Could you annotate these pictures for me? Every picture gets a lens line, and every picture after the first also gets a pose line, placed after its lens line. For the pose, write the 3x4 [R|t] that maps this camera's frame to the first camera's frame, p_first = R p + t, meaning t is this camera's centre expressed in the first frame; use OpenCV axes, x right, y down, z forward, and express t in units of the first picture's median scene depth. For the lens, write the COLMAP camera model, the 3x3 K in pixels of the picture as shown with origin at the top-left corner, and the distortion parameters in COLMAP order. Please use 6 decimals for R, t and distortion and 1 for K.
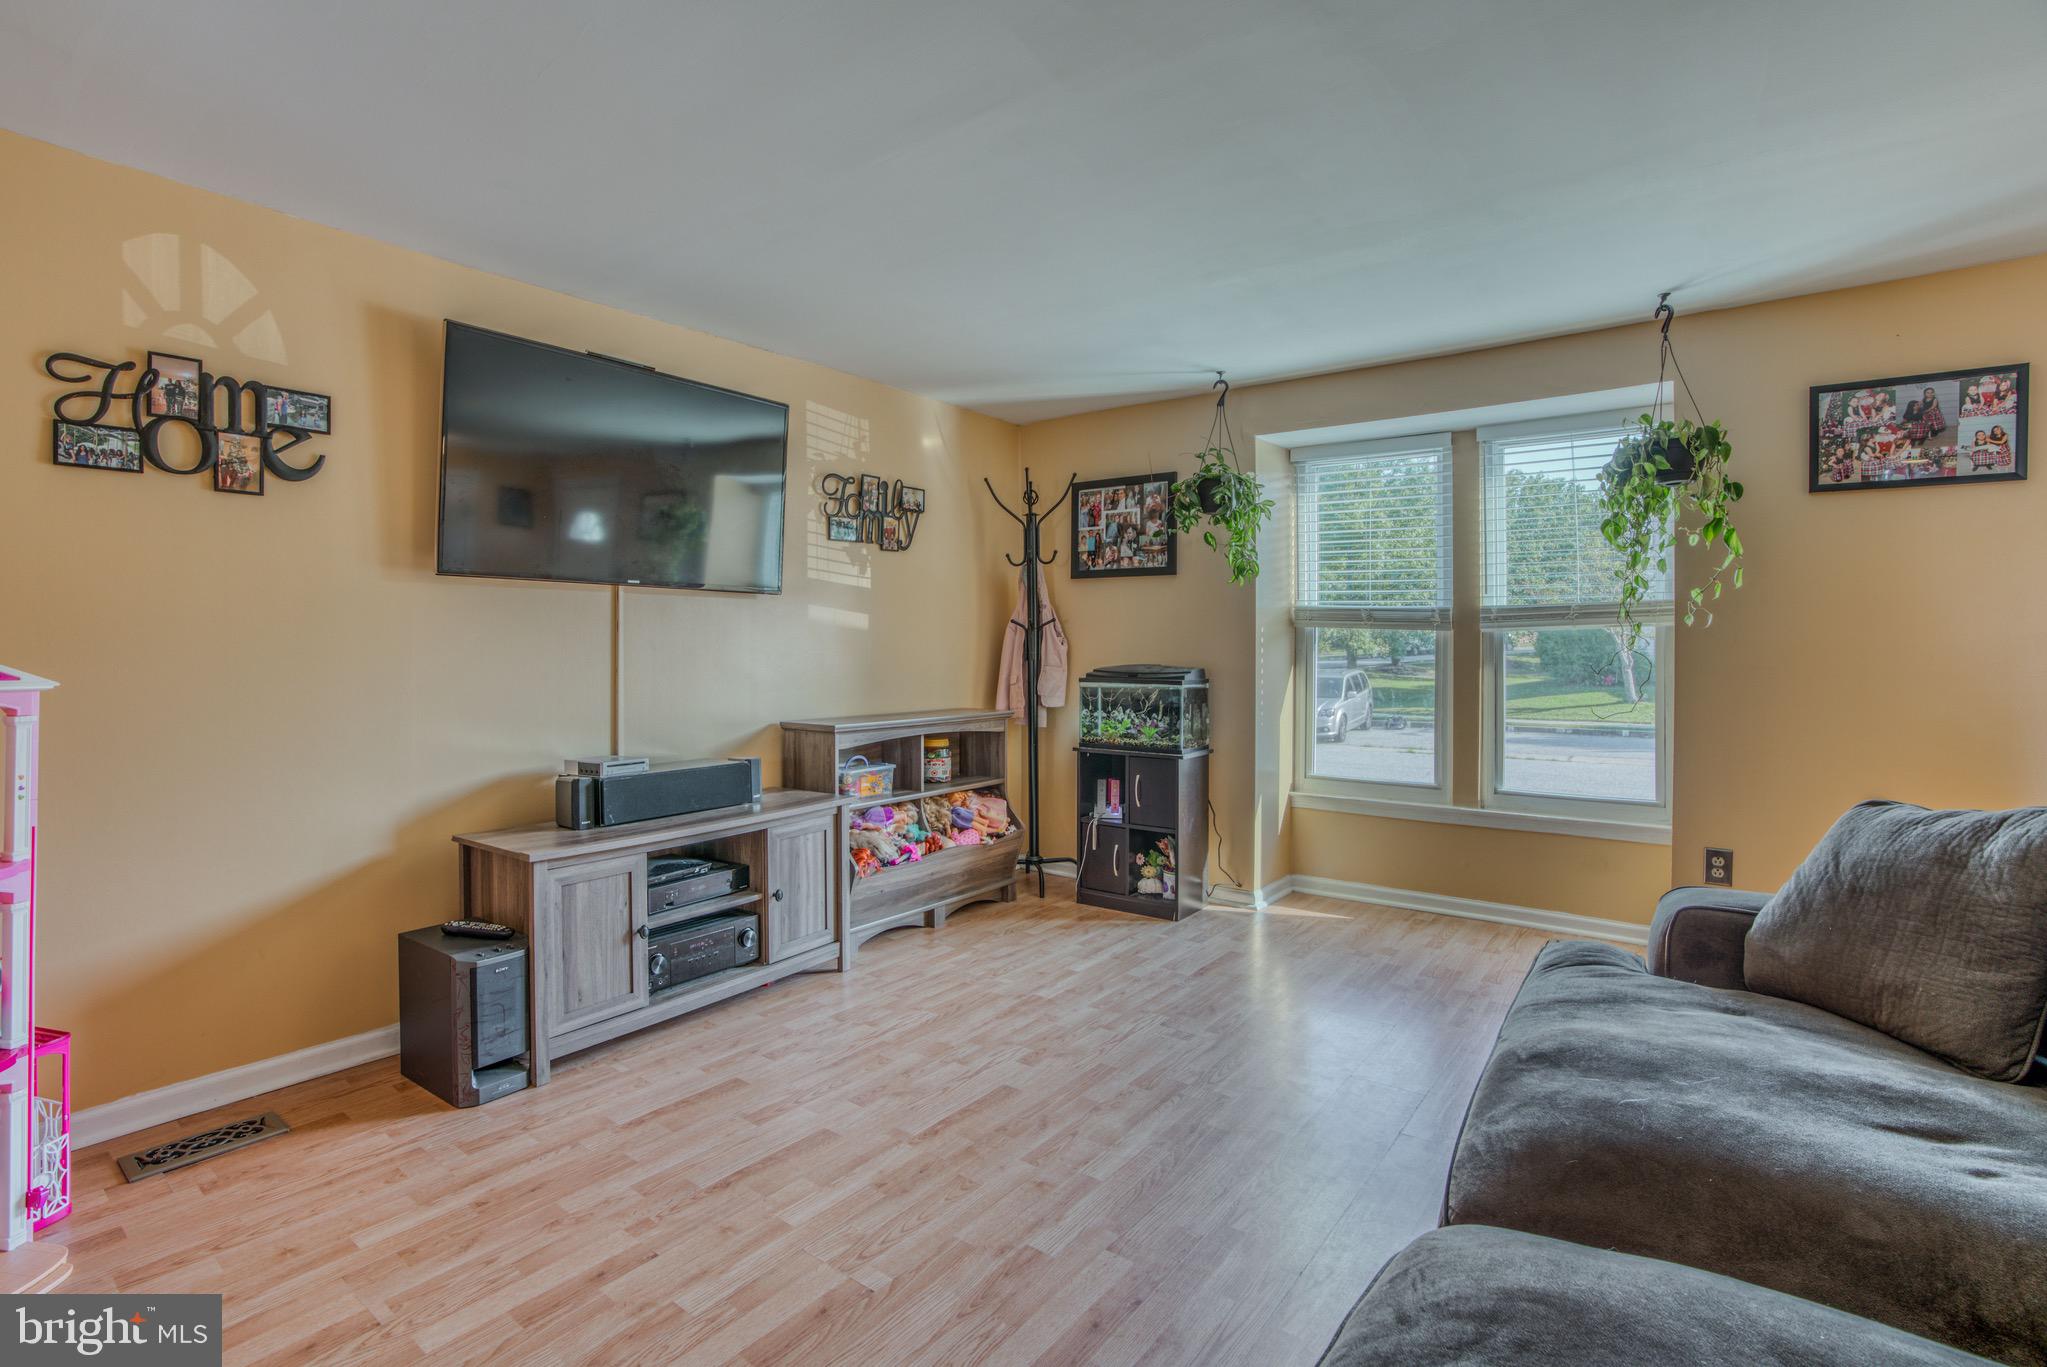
lens RADIAL K [[974.0, 0, 1011.6], [0, 974.0, 645.9], [0, 0, 1]] dist [-0.063553, 0.028663]
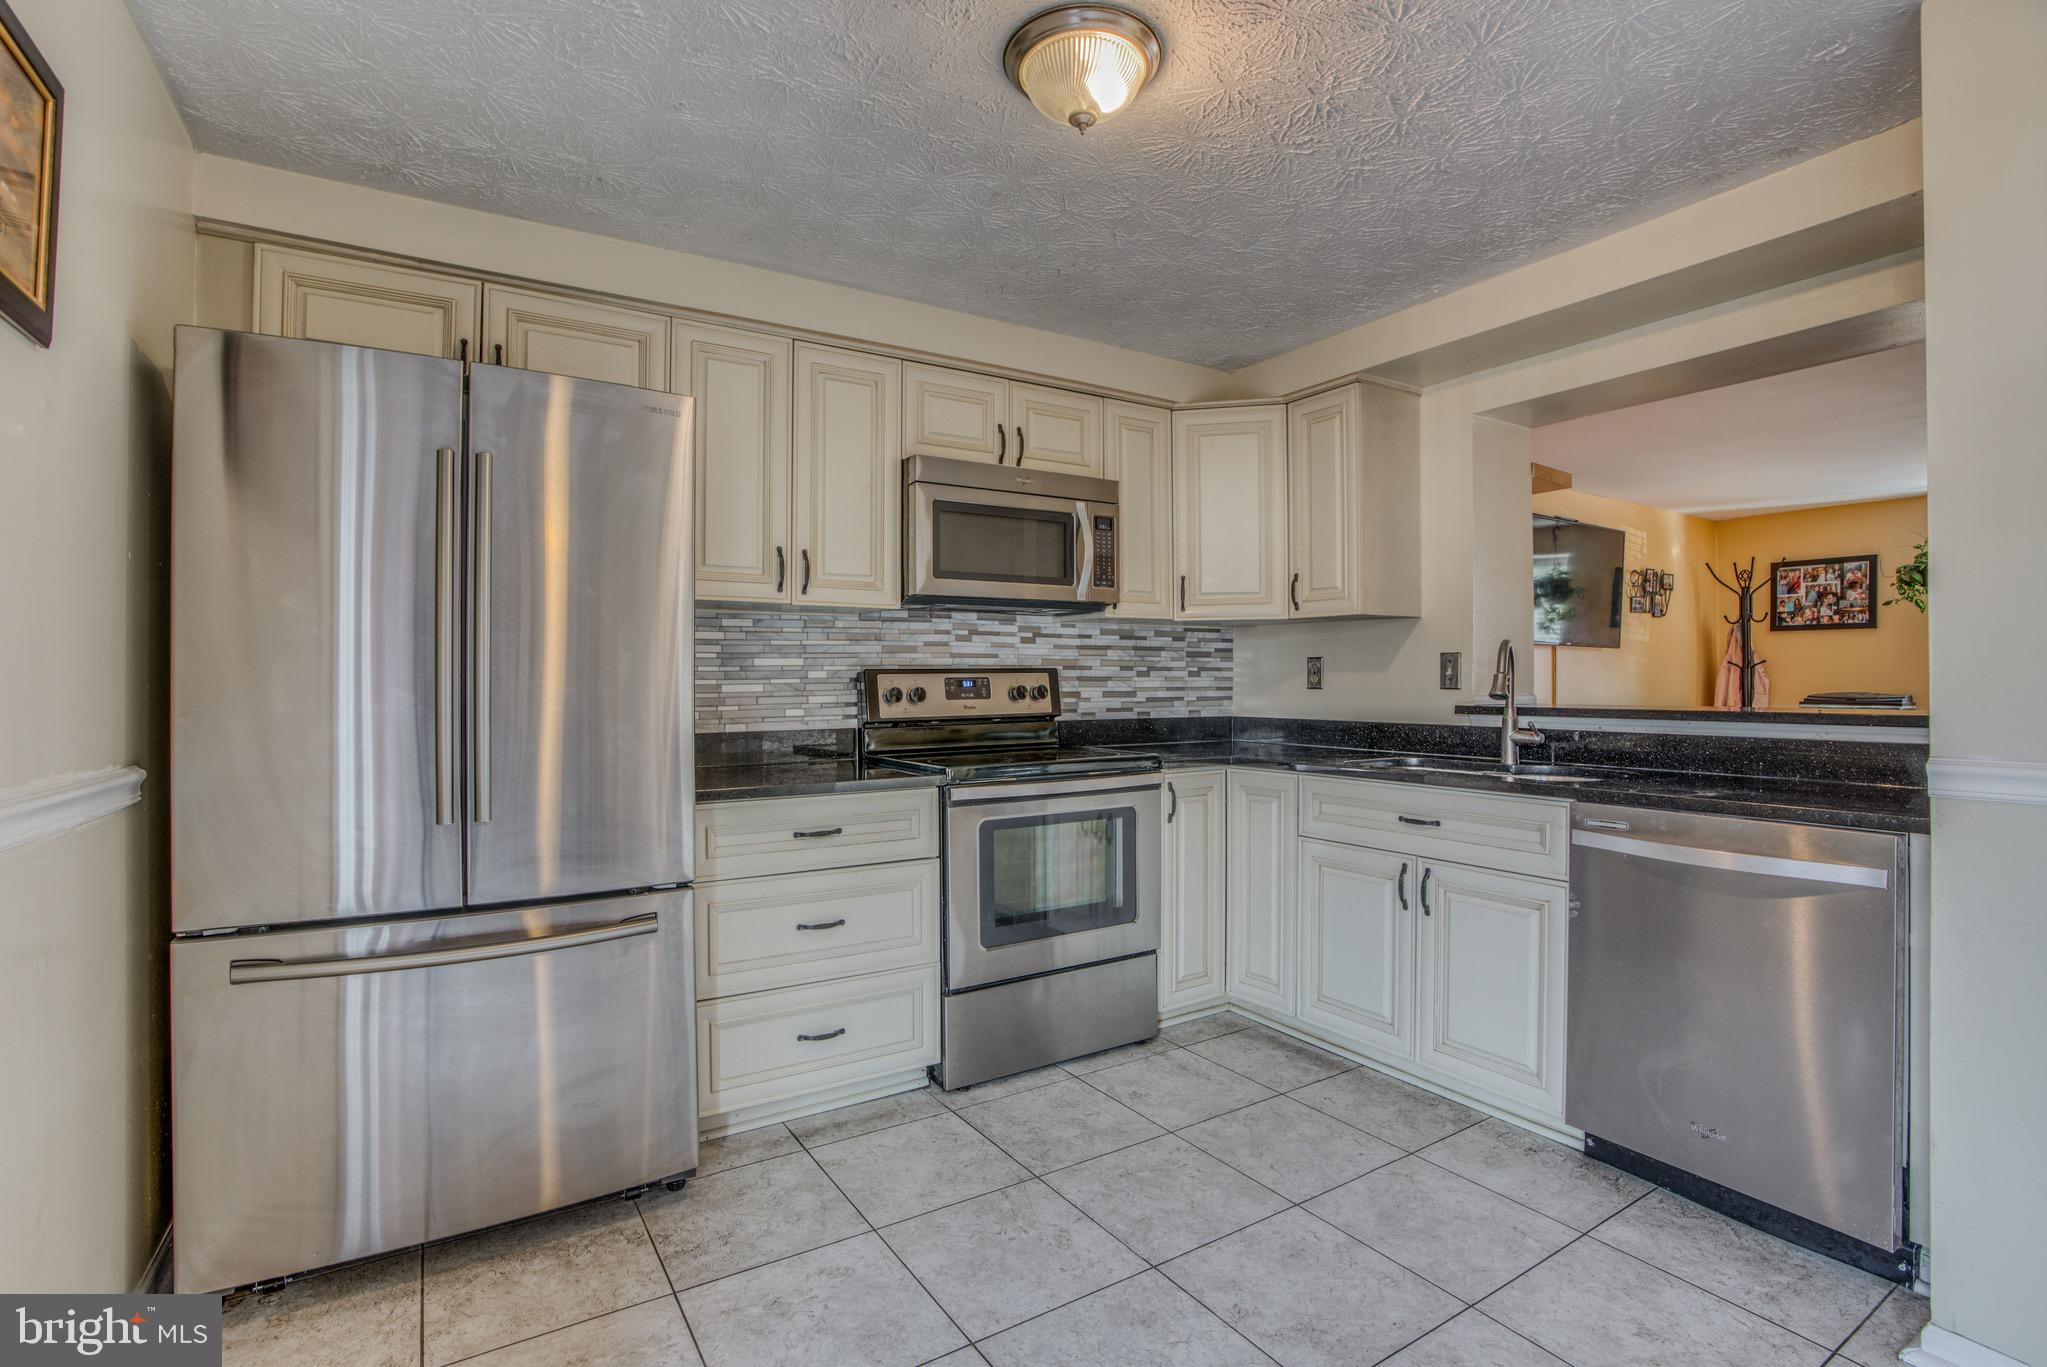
lens RADIAL K [[954.9, 0, 1008.0], [0, 954.9, 680.0], [0, 0, 1]] dist [-0.070534, 0.029271]
pose [[0.933245, -0.002516, -0.359232, -0.637674], [0.001807, 0.999996, -0.002309, 0.003358], [0.359237, 0.001506, 0.933245, -0.831956]]
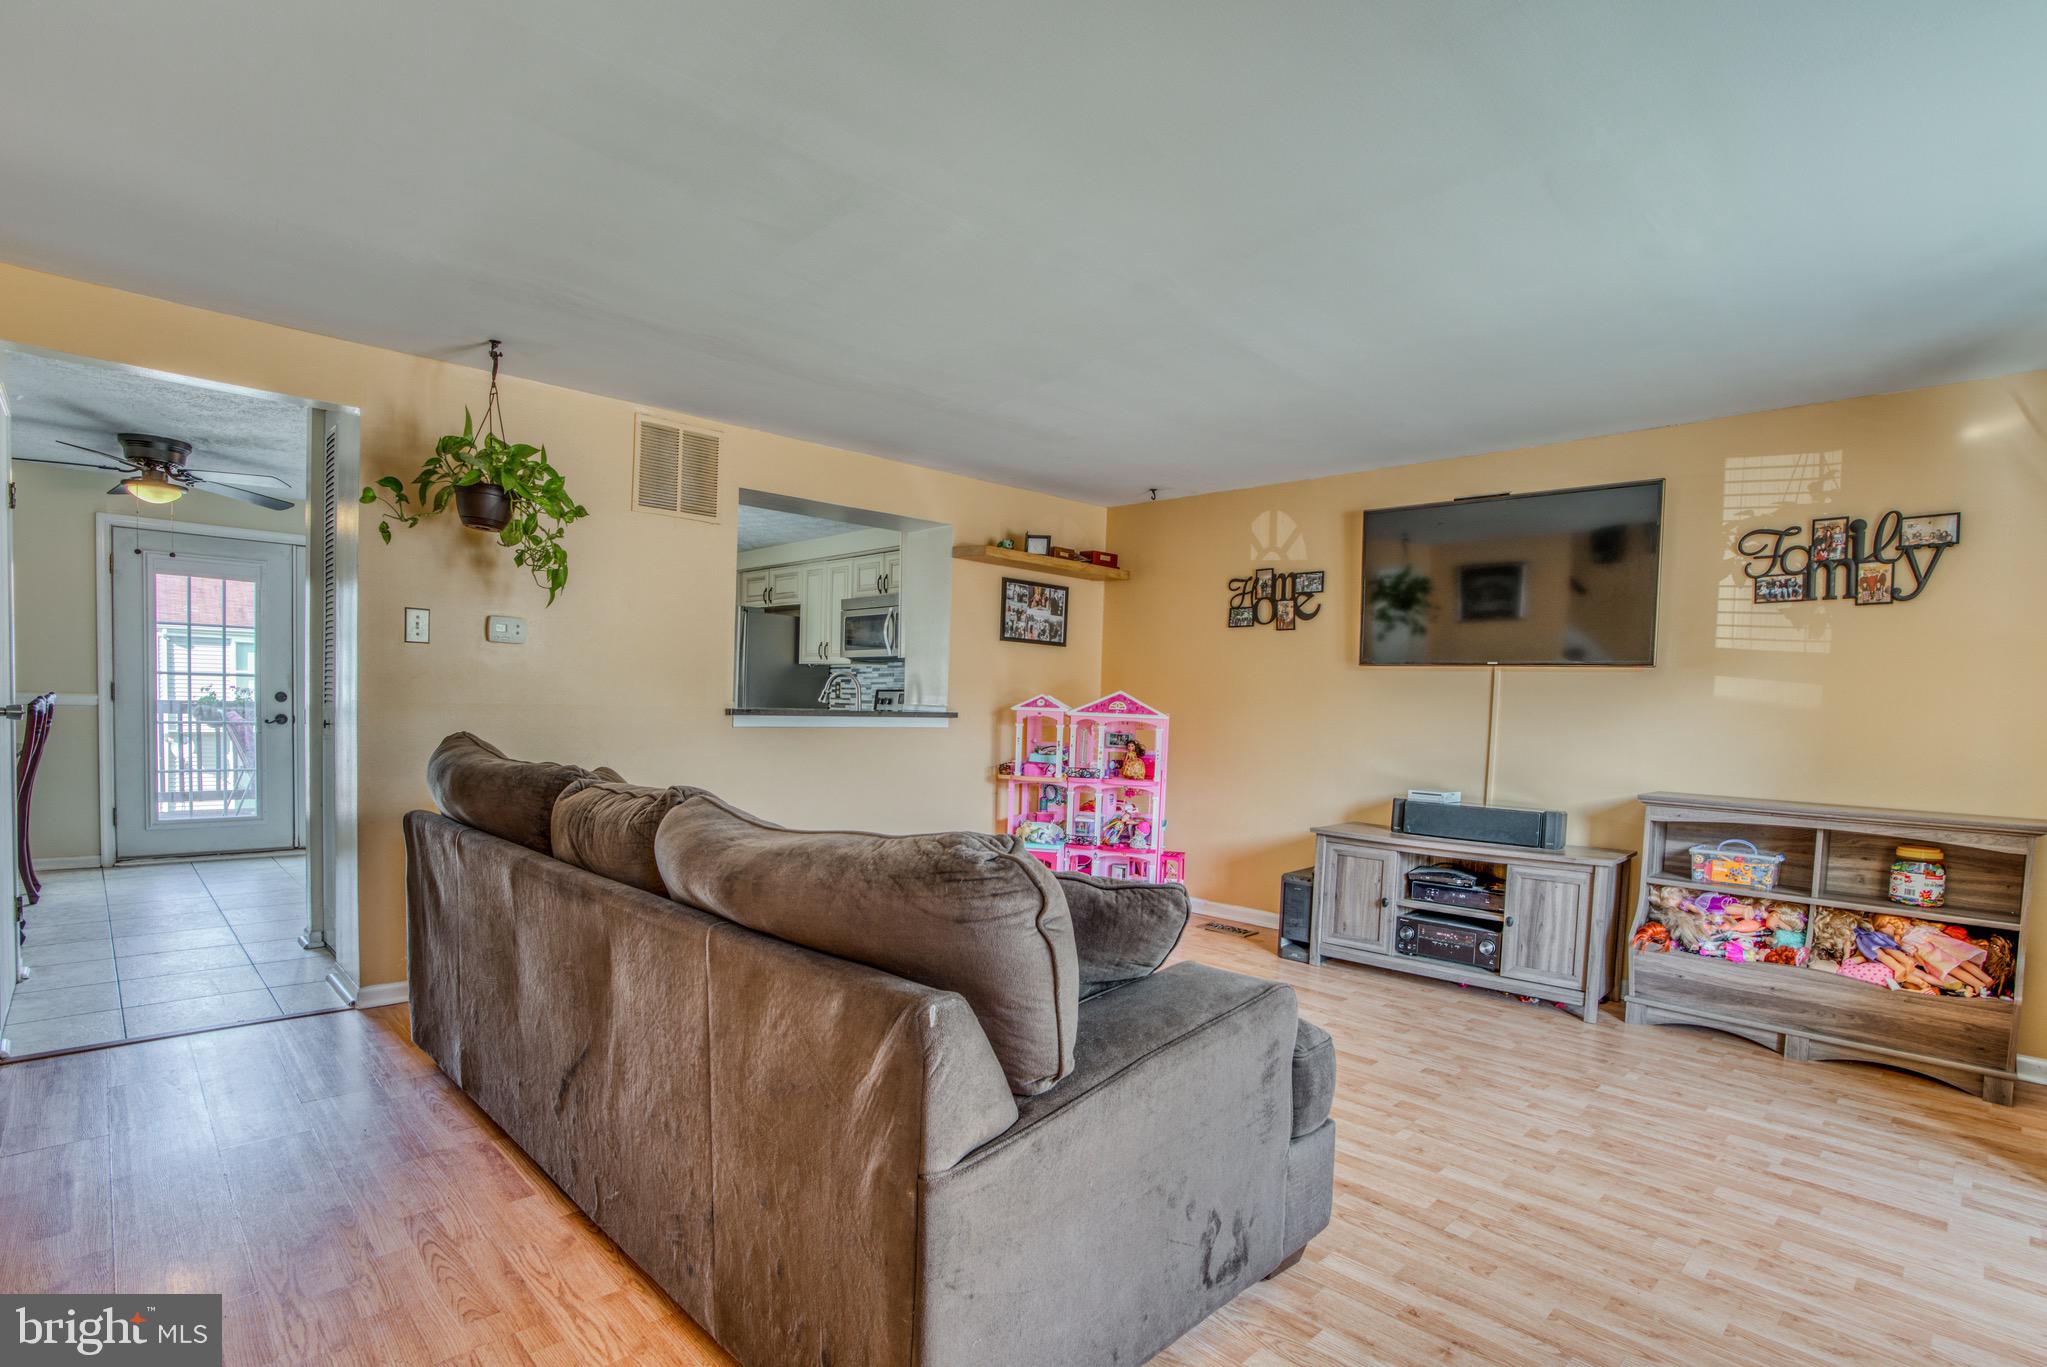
lens RADIAL K [[1003.3, 0, 1028.1], [0, 1003.3, 754.8], [0, 0, 1]] dist [-0.072345, 0.042813]
pose [[-0.136147, 0.049176, -0.989467, 0.889987], [-0.028796, 0.998149, 0.053570, 0.003585], [0.990270, 0.035786, -0.134478, 0.488176]]
